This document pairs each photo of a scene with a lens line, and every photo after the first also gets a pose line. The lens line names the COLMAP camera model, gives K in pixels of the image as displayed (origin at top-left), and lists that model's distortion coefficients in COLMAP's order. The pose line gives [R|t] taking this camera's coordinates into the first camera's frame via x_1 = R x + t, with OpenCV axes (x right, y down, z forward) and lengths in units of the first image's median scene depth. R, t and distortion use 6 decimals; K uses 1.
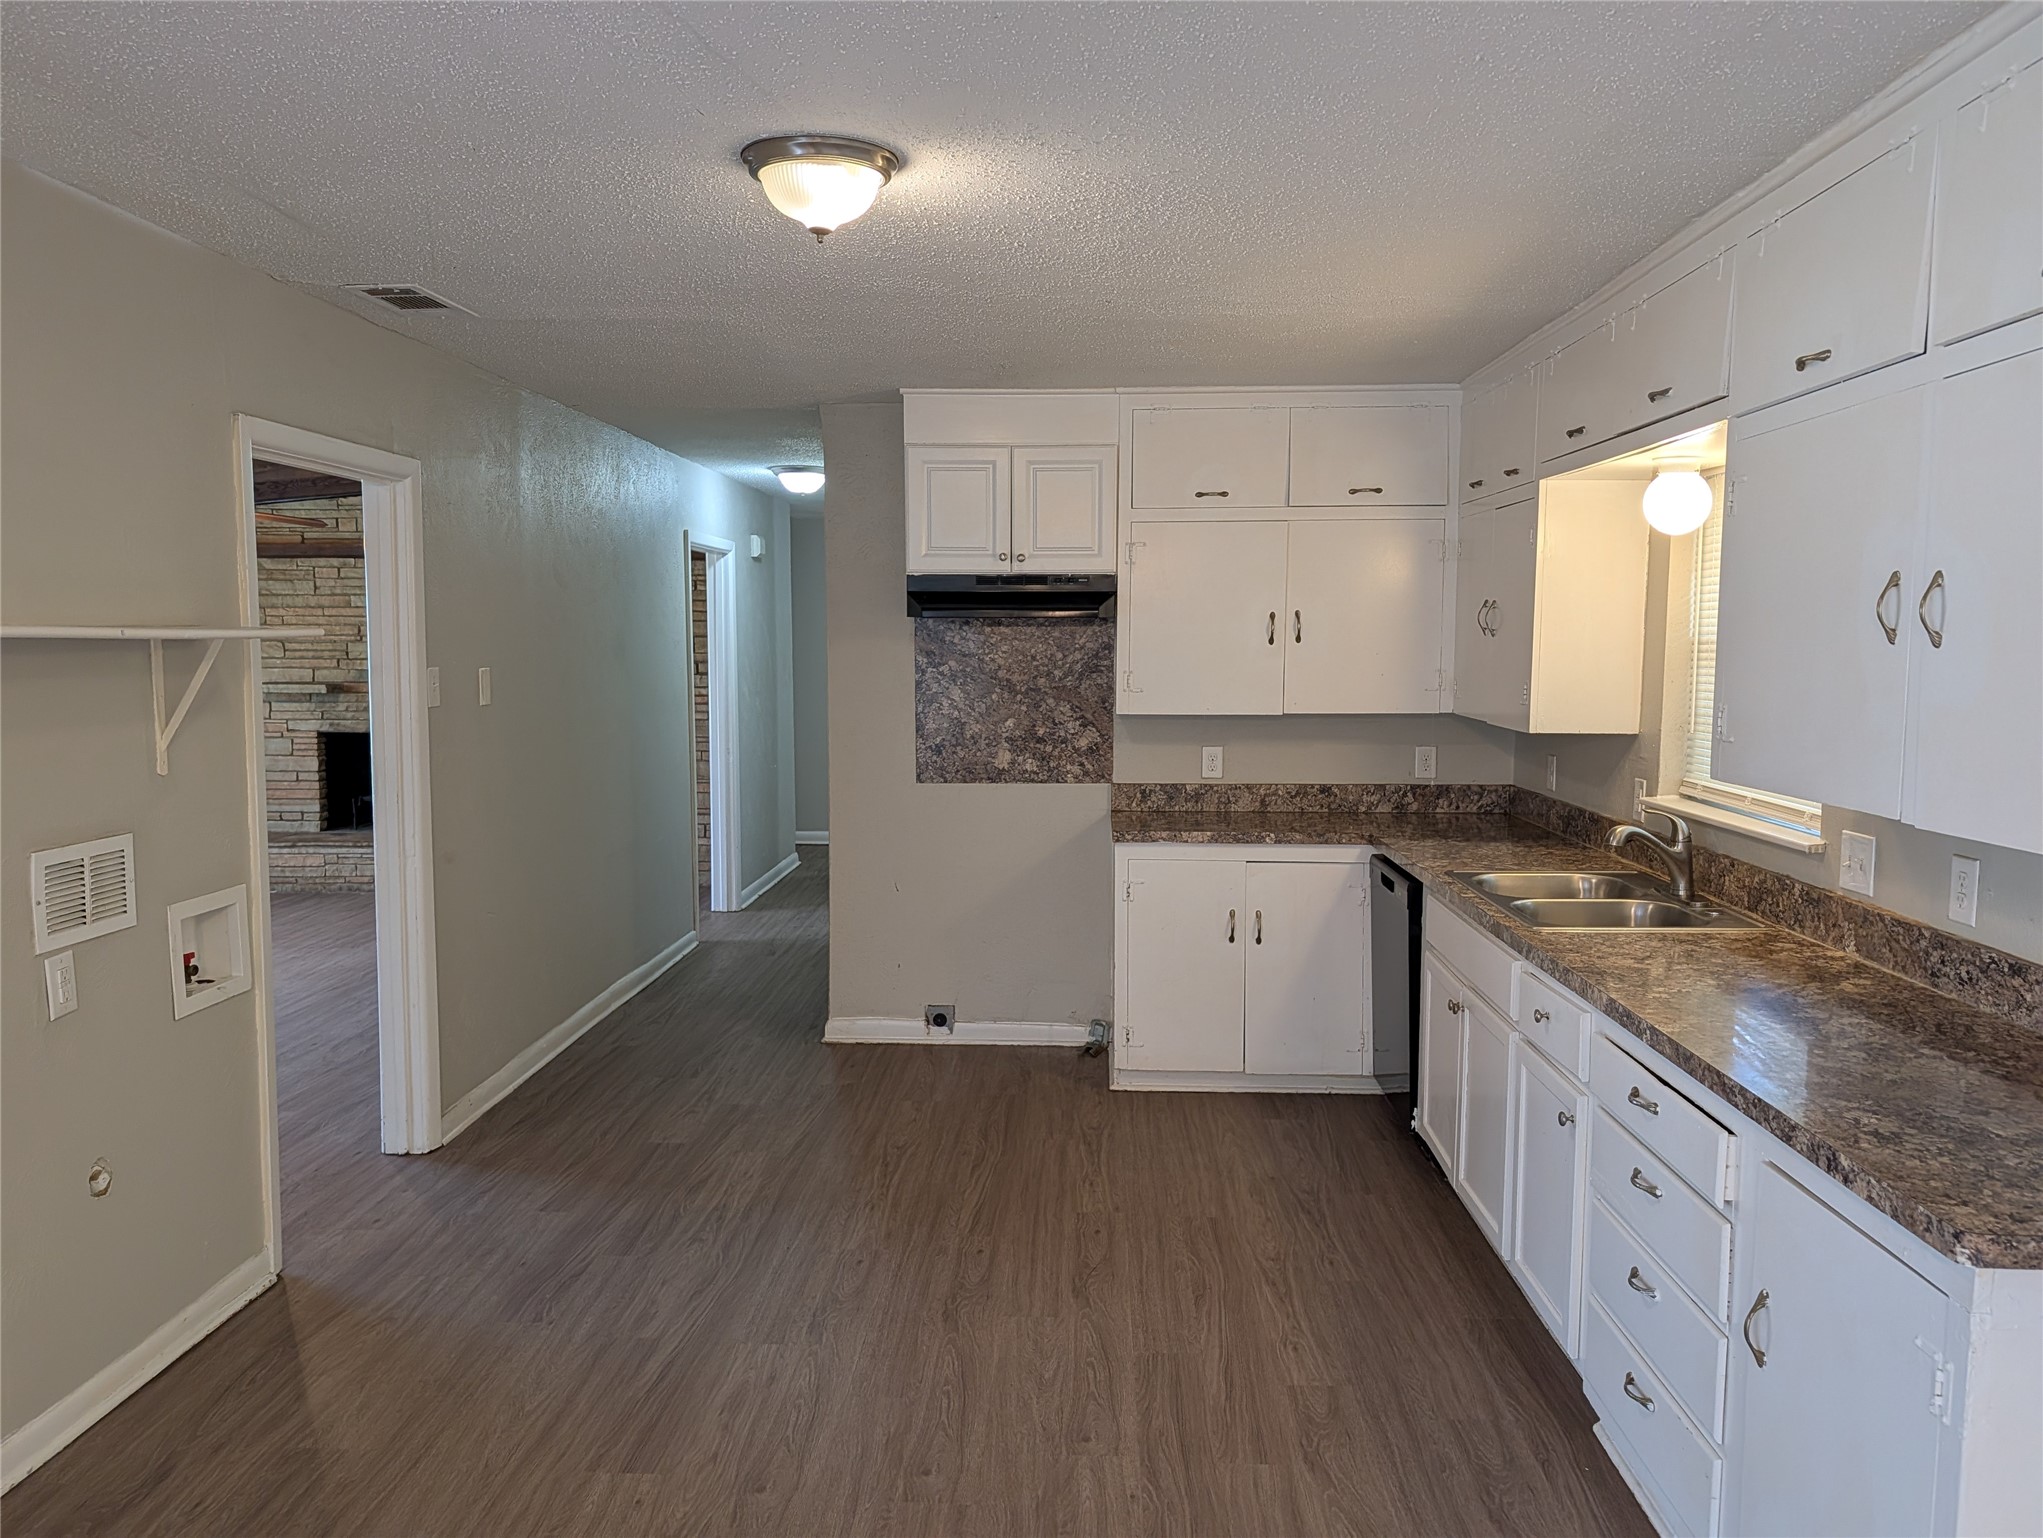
lens RADIAL K [[1481.3, 0, 1012.3], [0, 1481.3, 786.7], [0, 0, 1]] dist [0.043355, -0.041576]
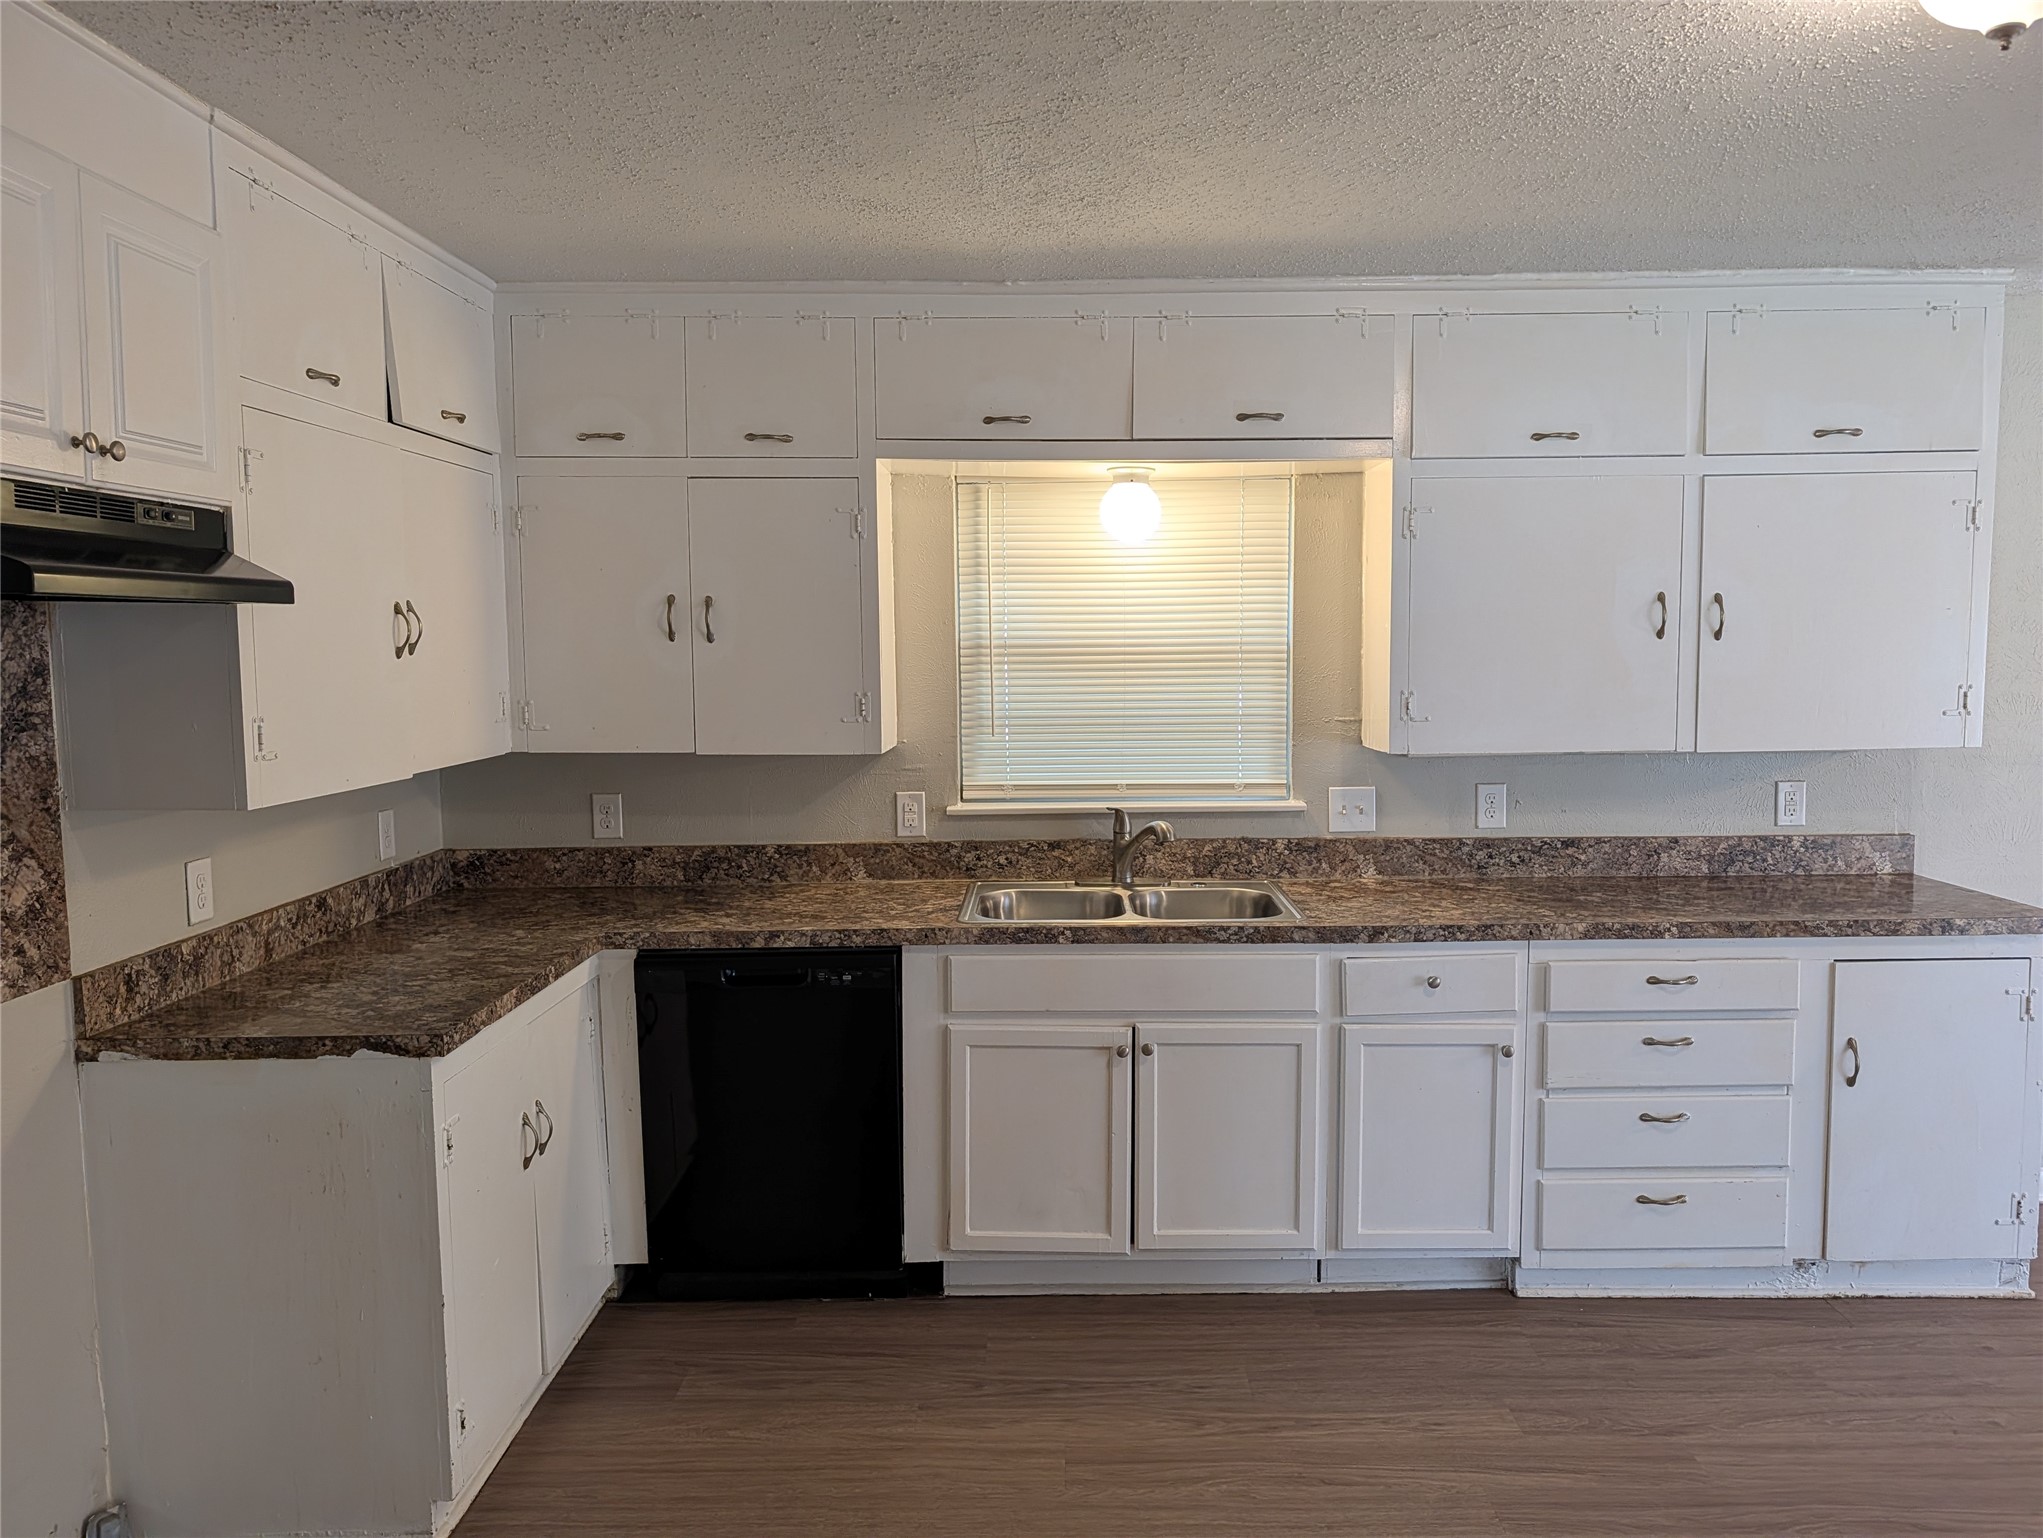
lens RADIAL K [[1481.3, 0, 1064.4], [0, 1481.3, 766.5], [0, 0, 1]] dist [0.043355, -0.041576]
pose [[-0.057824, -0.086891, 0.994538, -0.428634], [0.109276, 0.989668, 0.092819, -0.081359], [-0.992328, 0.114046, -0.047731, 0.791232]]
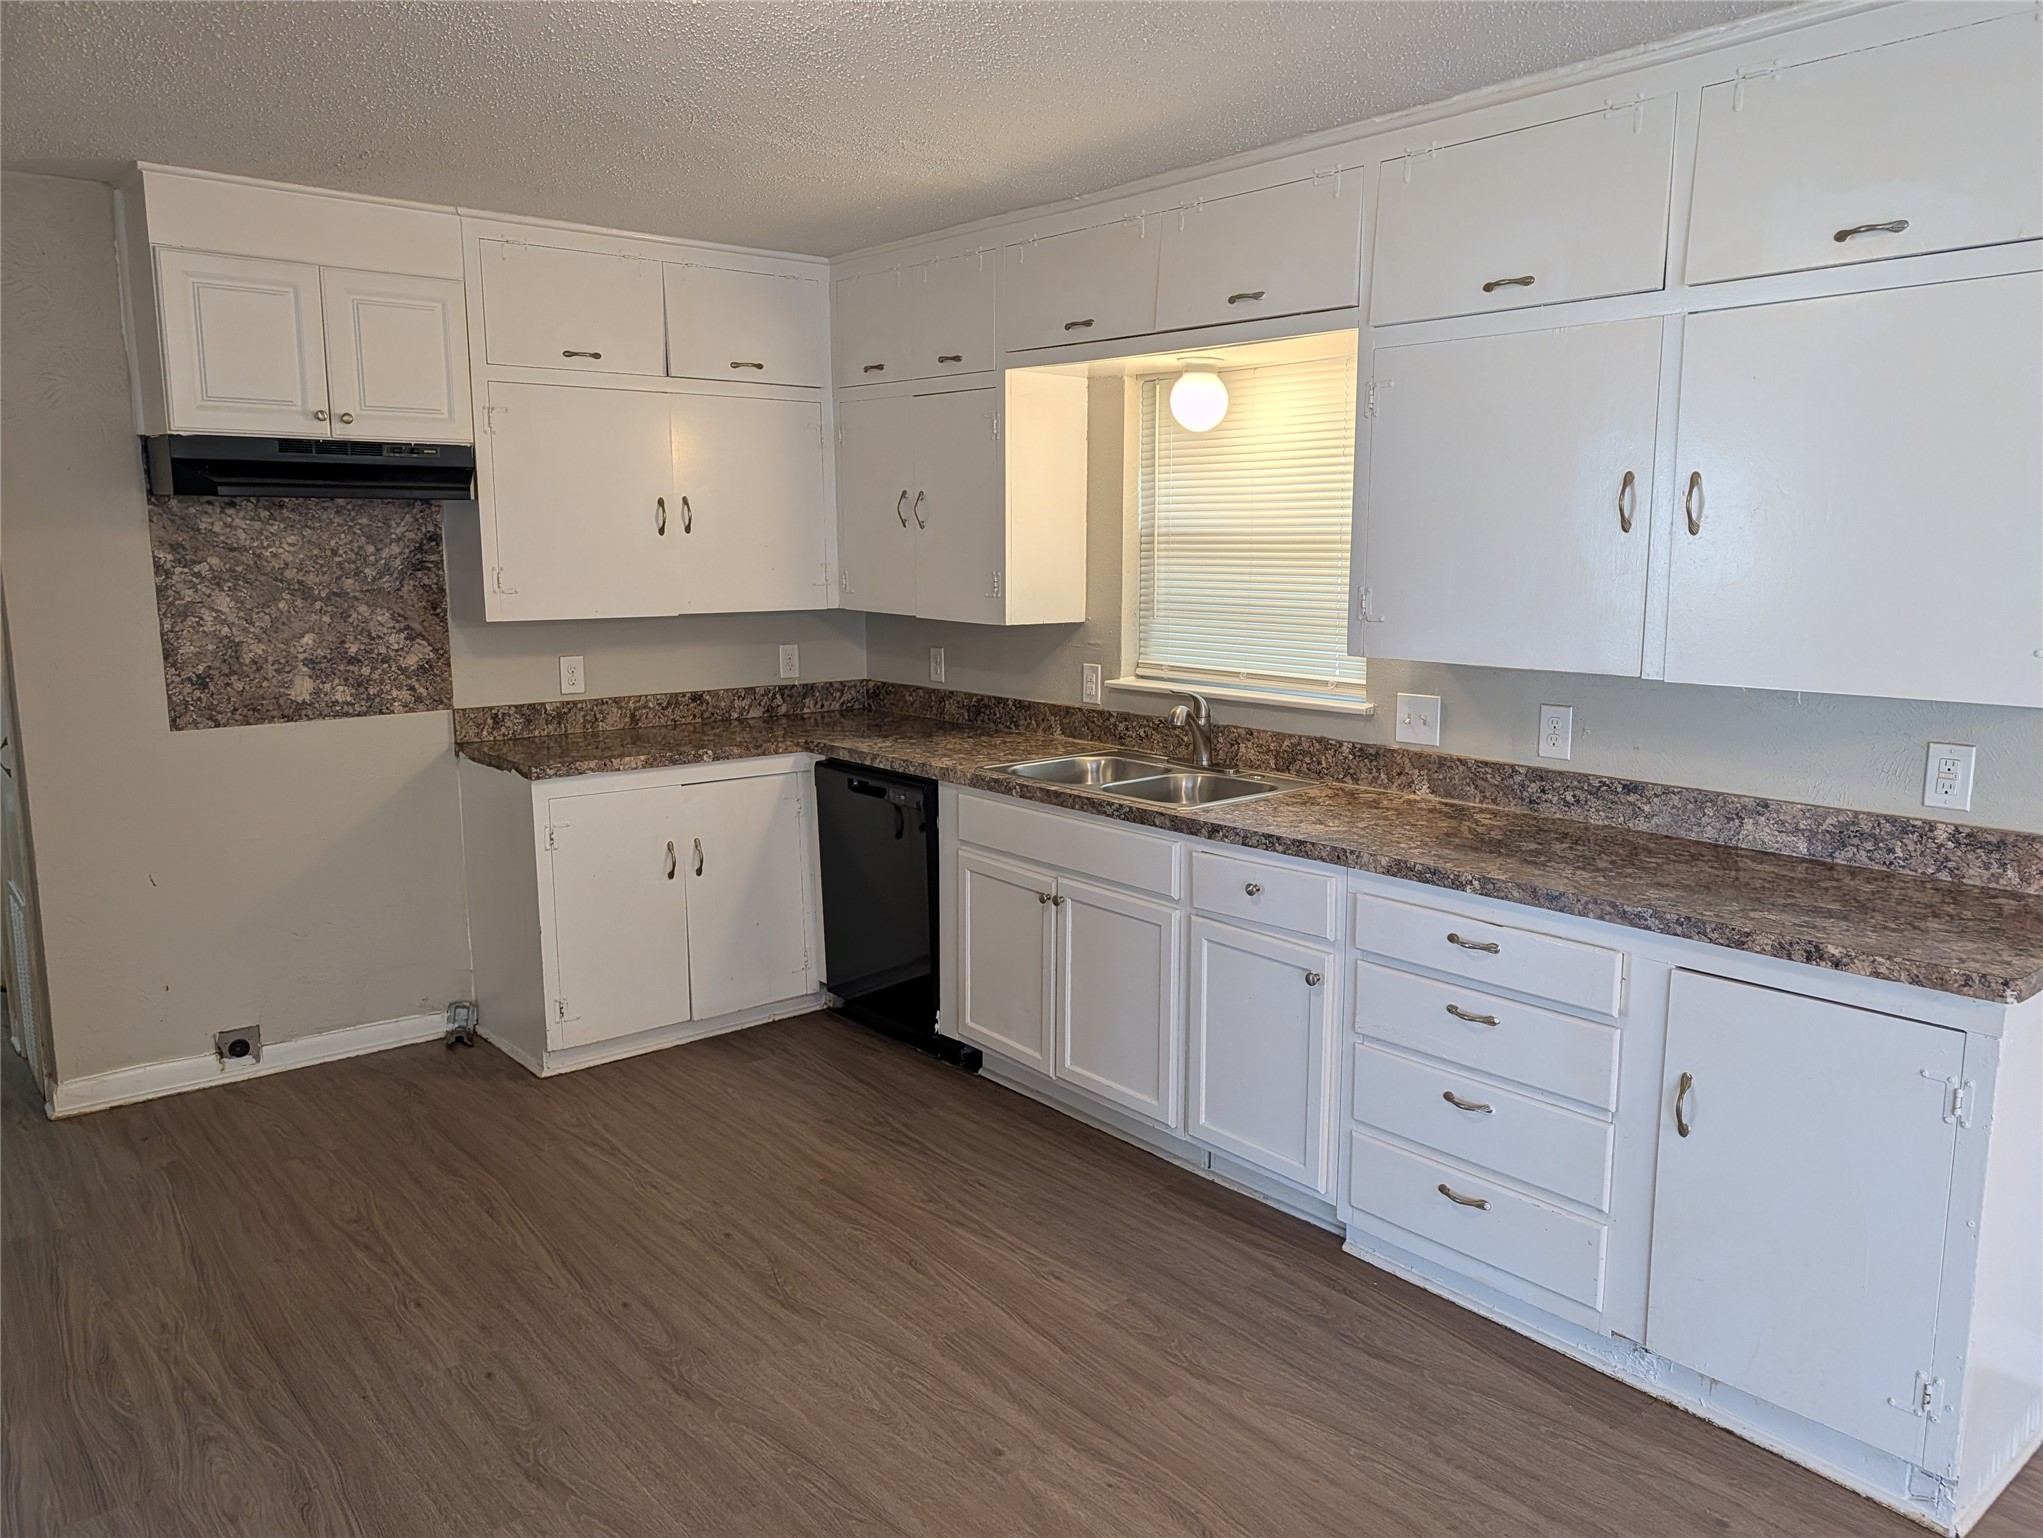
lens RADIAL K [[1481.3, 0, 1060.7], [0, 1481.3, 777.2], [0, 0, 1]] dist [0.043355, -0.041576]
pose [[0.724859, -0.109958, 0.680066, -0.273119], [0.067404, 0.993763, 0.088836, -0.016772], [-0.685592, -0.018554, 0.727749, 0.201189]]
